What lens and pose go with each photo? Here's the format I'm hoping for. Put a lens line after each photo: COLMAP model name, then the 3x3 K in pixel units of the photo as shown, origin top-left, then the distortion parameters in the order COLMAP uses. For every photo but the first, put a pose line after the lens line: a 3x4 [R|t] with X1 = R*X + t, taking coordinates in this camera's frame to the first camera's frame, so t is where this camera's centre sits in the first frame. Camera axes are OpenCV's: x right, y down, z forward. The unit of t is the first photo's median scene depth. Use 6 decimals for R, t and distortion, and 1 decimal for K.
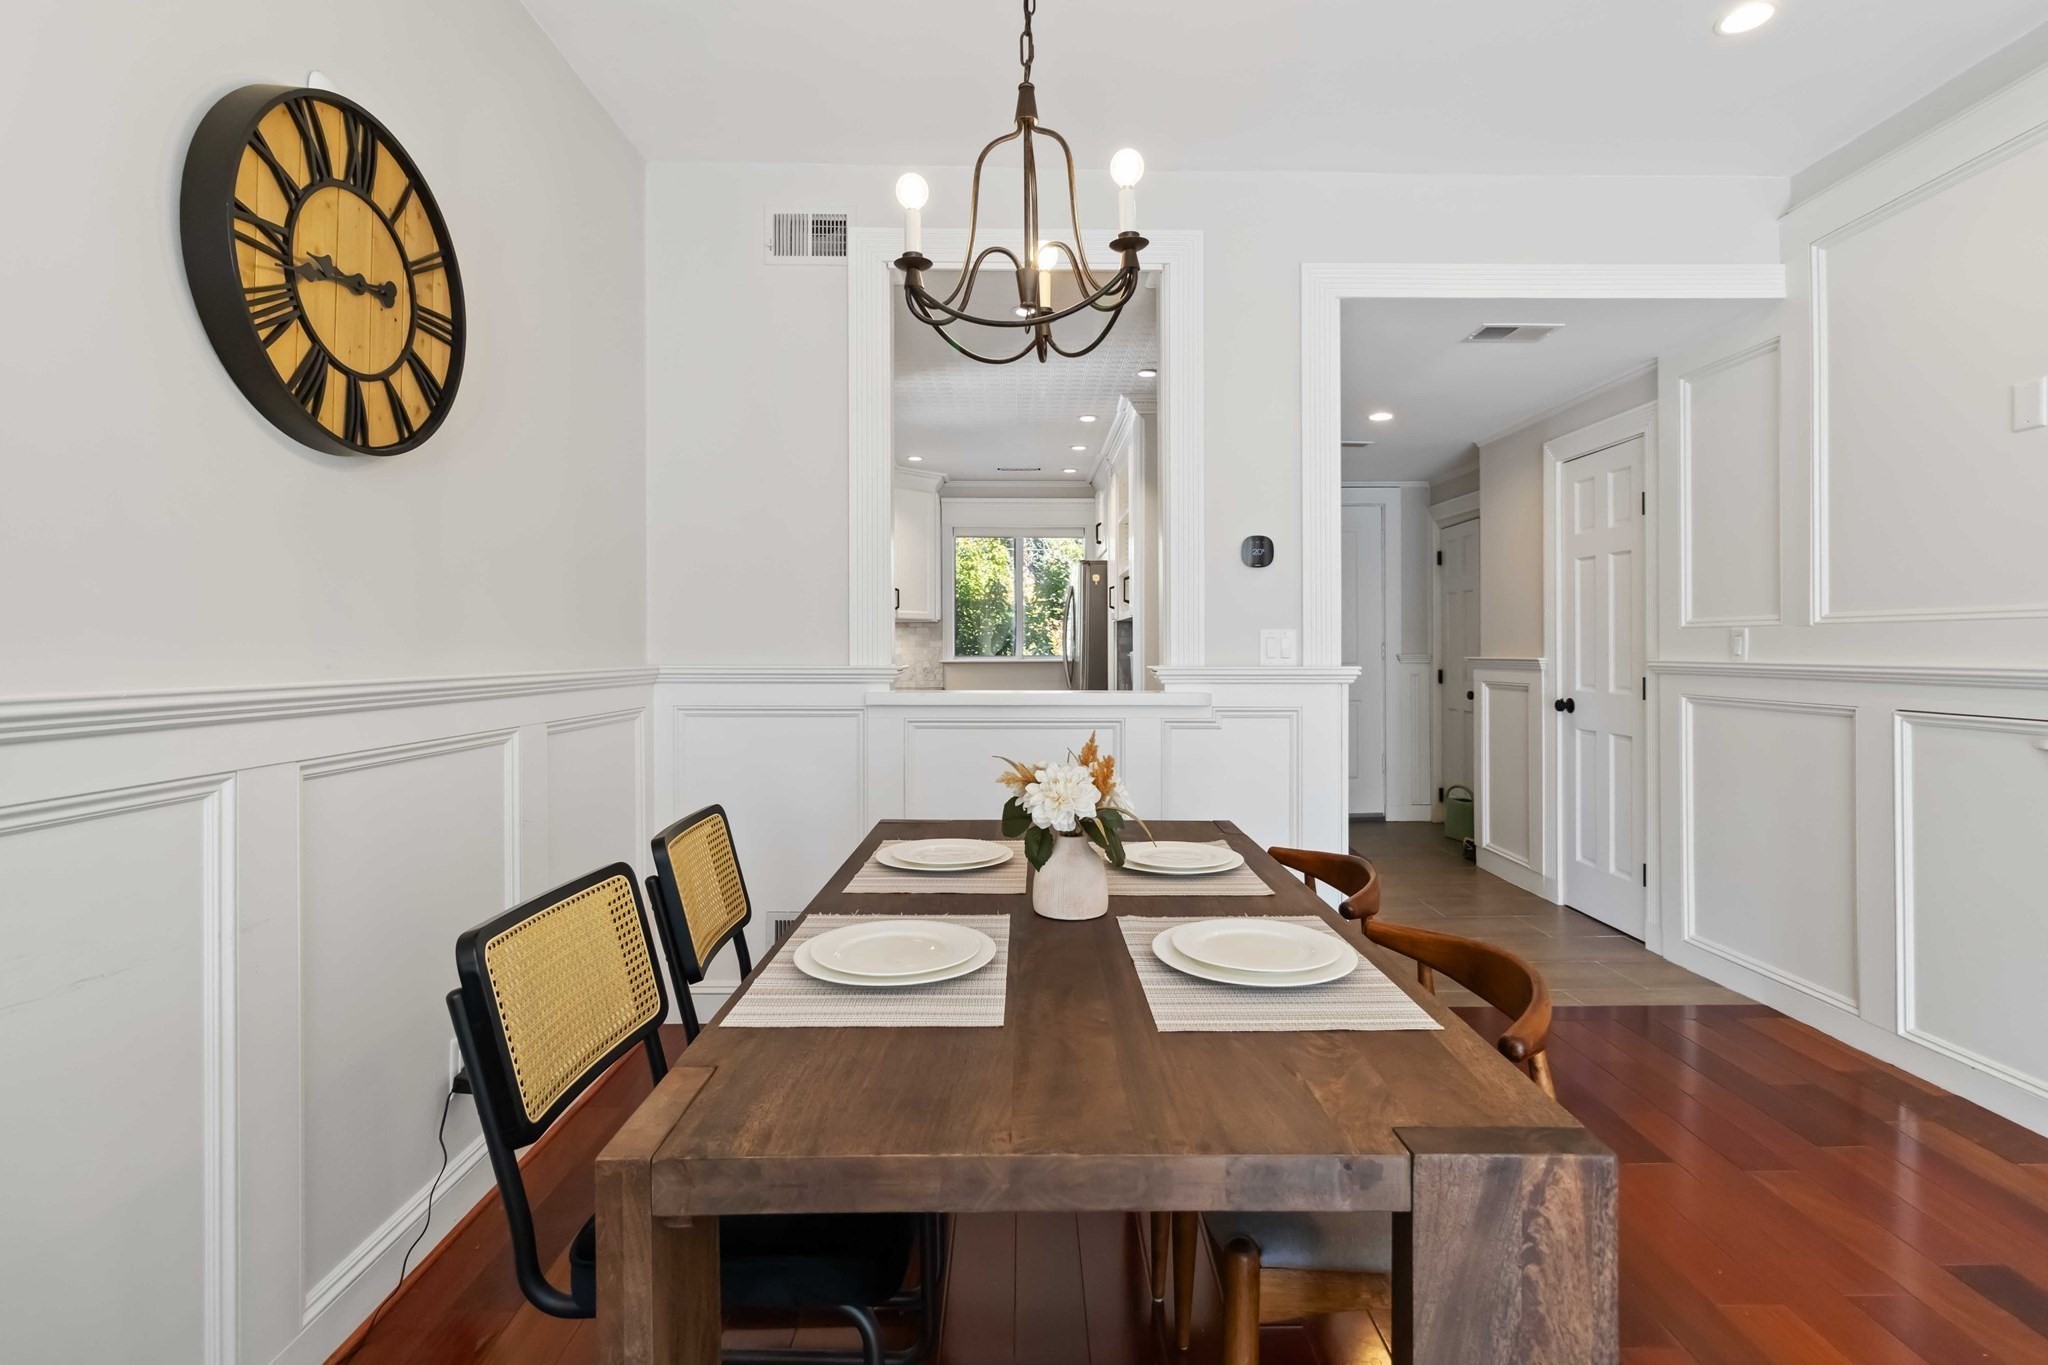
lens RADIAL K [[956.7, 0, 1036.0], [0, 956.7, 643.9], [0, 0, 1]] dist [0.004175, -0.000548]
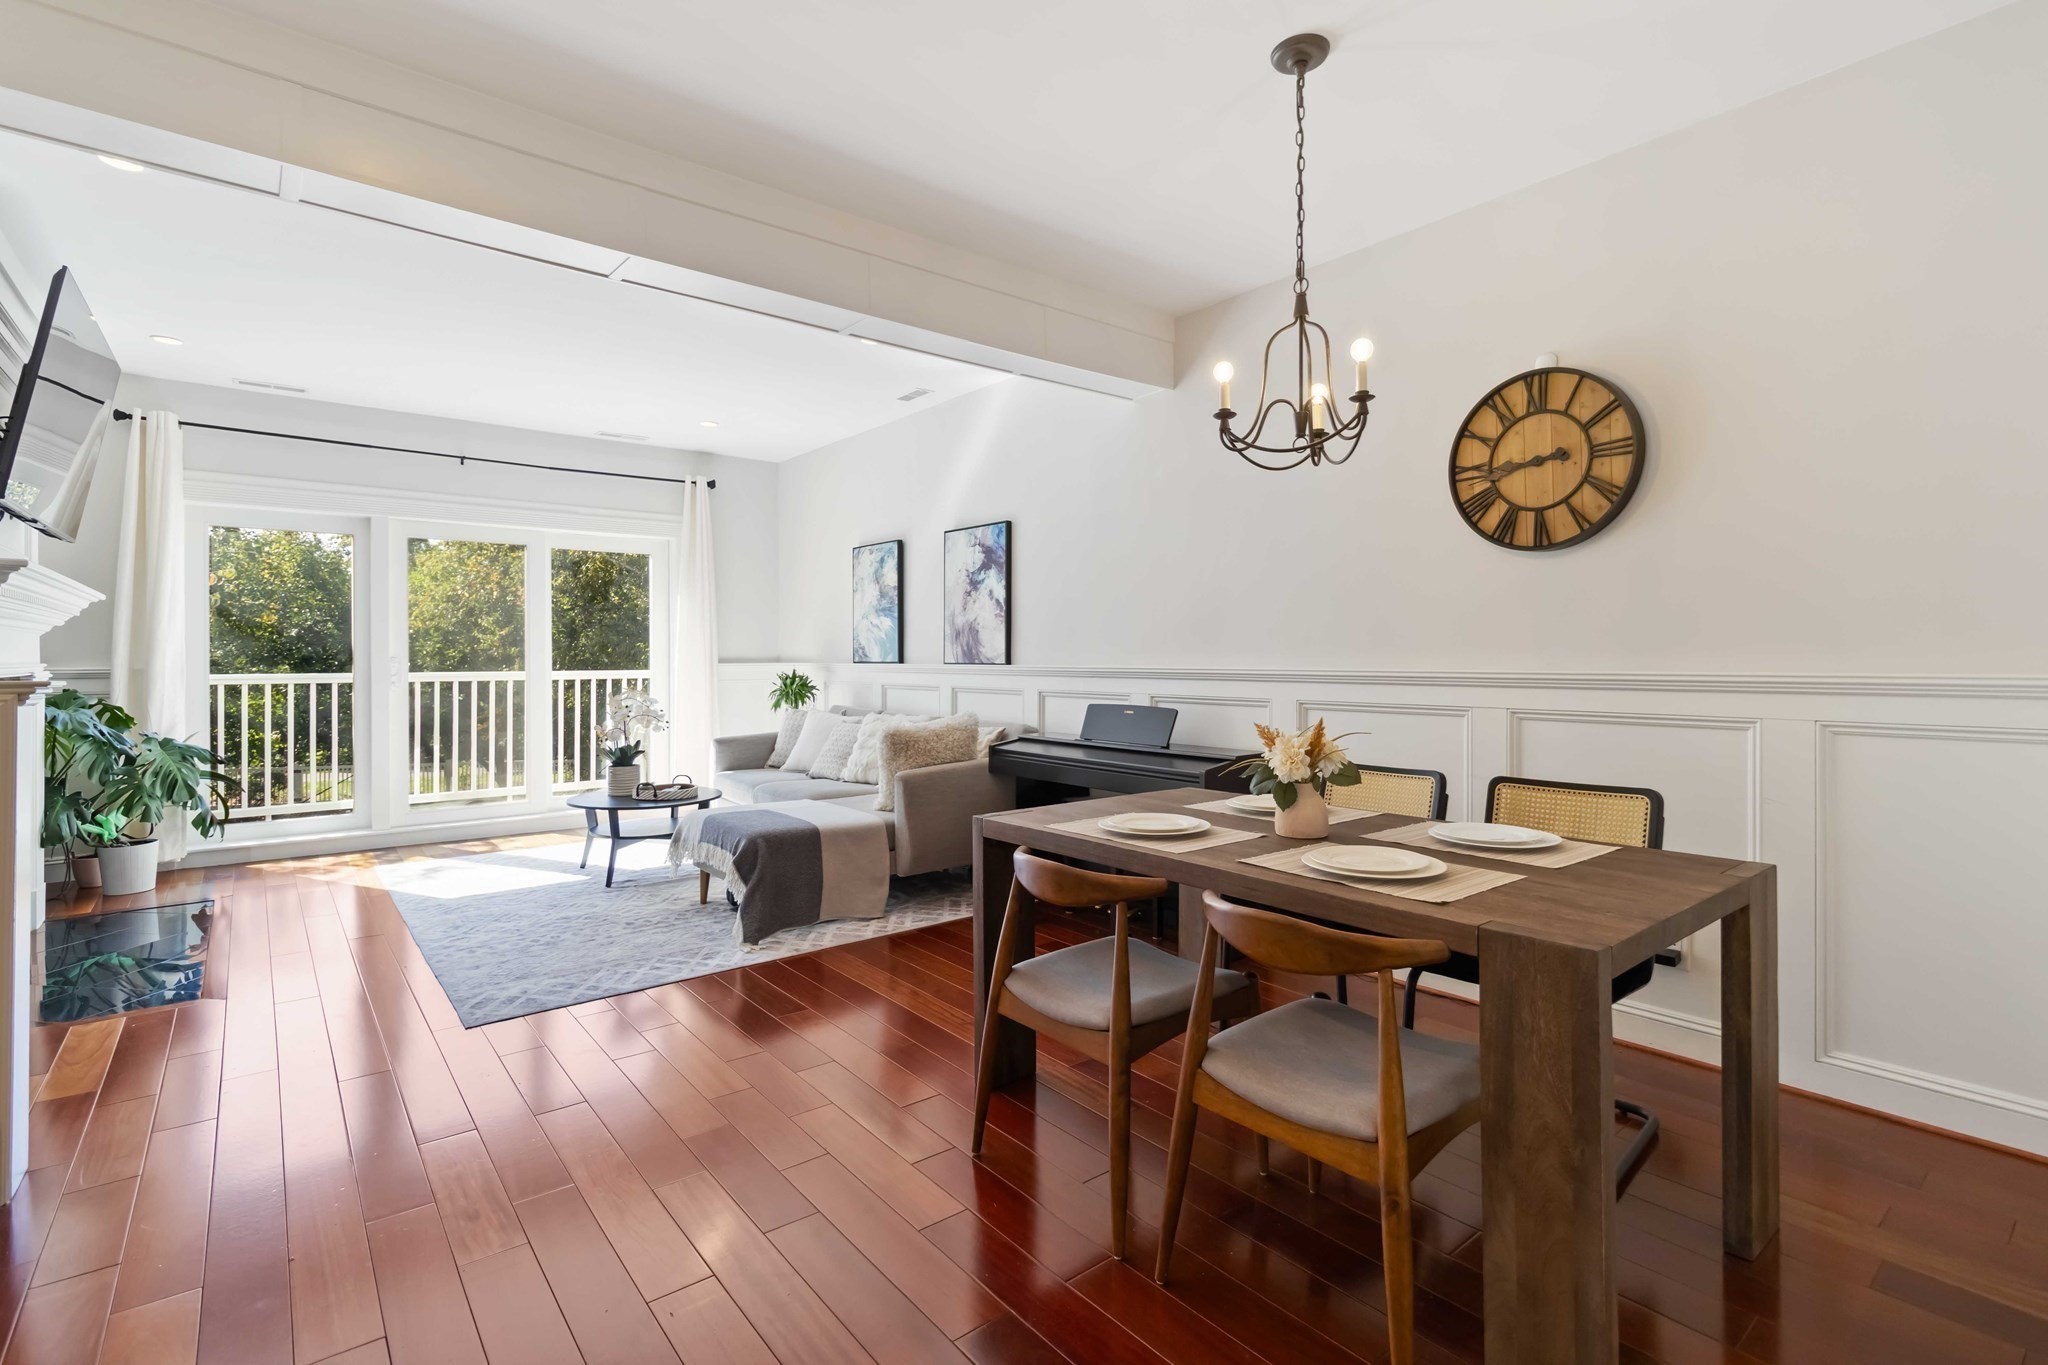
lens RADIAL K [[956.7, 0, 1049.1], [0, 956.7, 661.9], [0, 0, 1]] dist [0.004175, -0.000548]
pose [[-0.777803, 0.011252, -0.628408, 0.929960], [0.010353, 0.999933, 0.005091, 0.000691], [0.628423, -0.002546, -0.777867, 1.402625]]
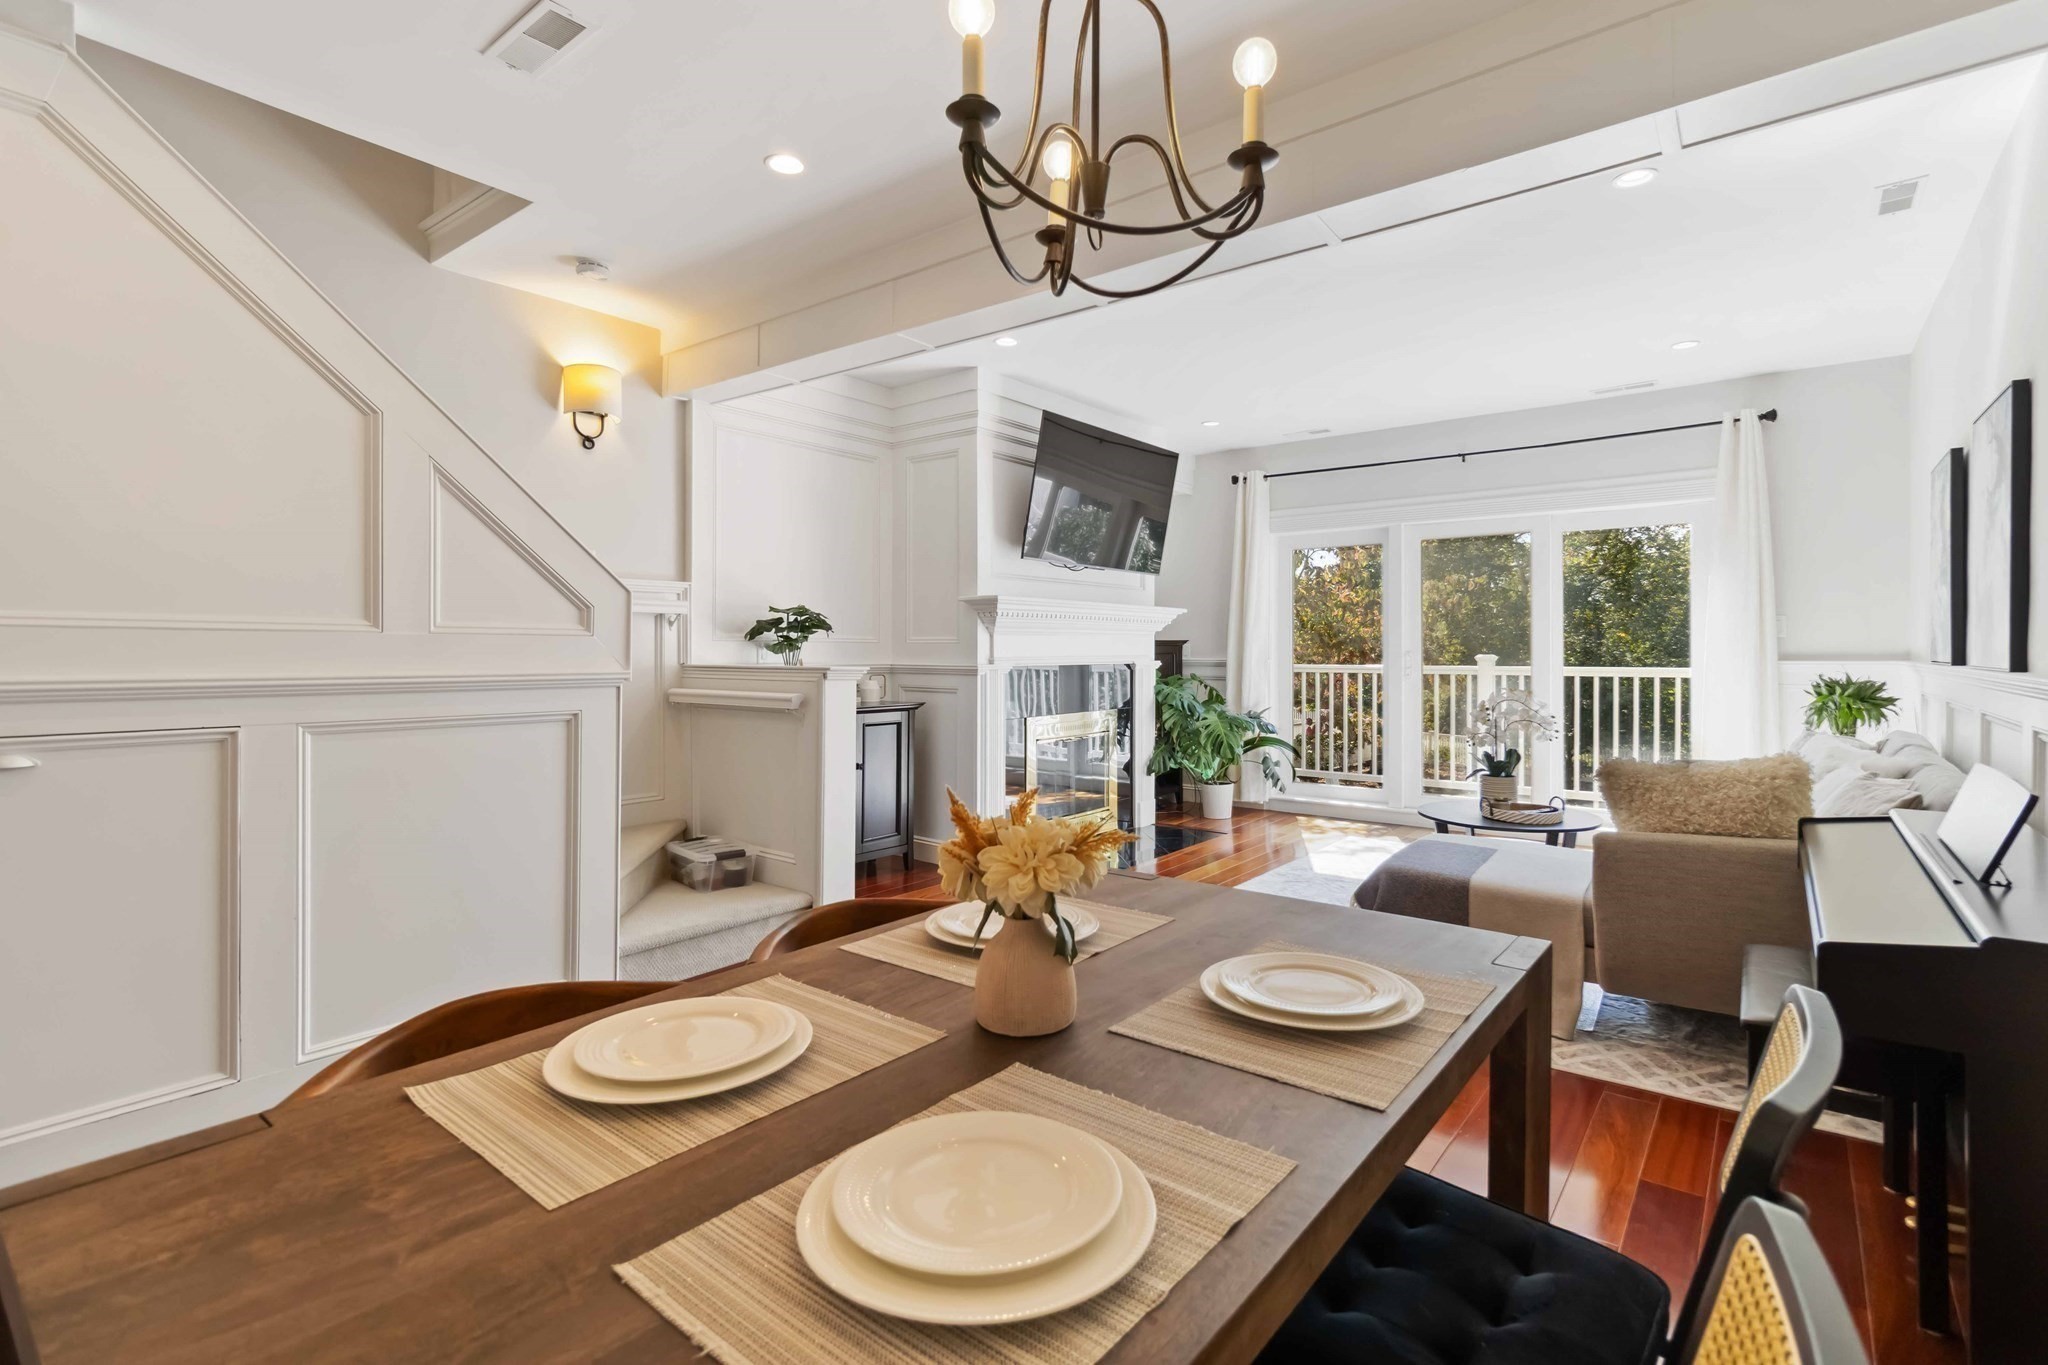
lens RADIAL K [[956.7, 0, 1036.3], [0, 956.7, 646.2], [0, 0, 1]] dist [0.004175, -0.000548]
pose [[-0.778996, 0.007664, 0.626982, -0.317292], [-0.000412, 0.999919, -0.012734, 0.004349], [-0.627029, -0.010178, -0.778929, 1.143539]]
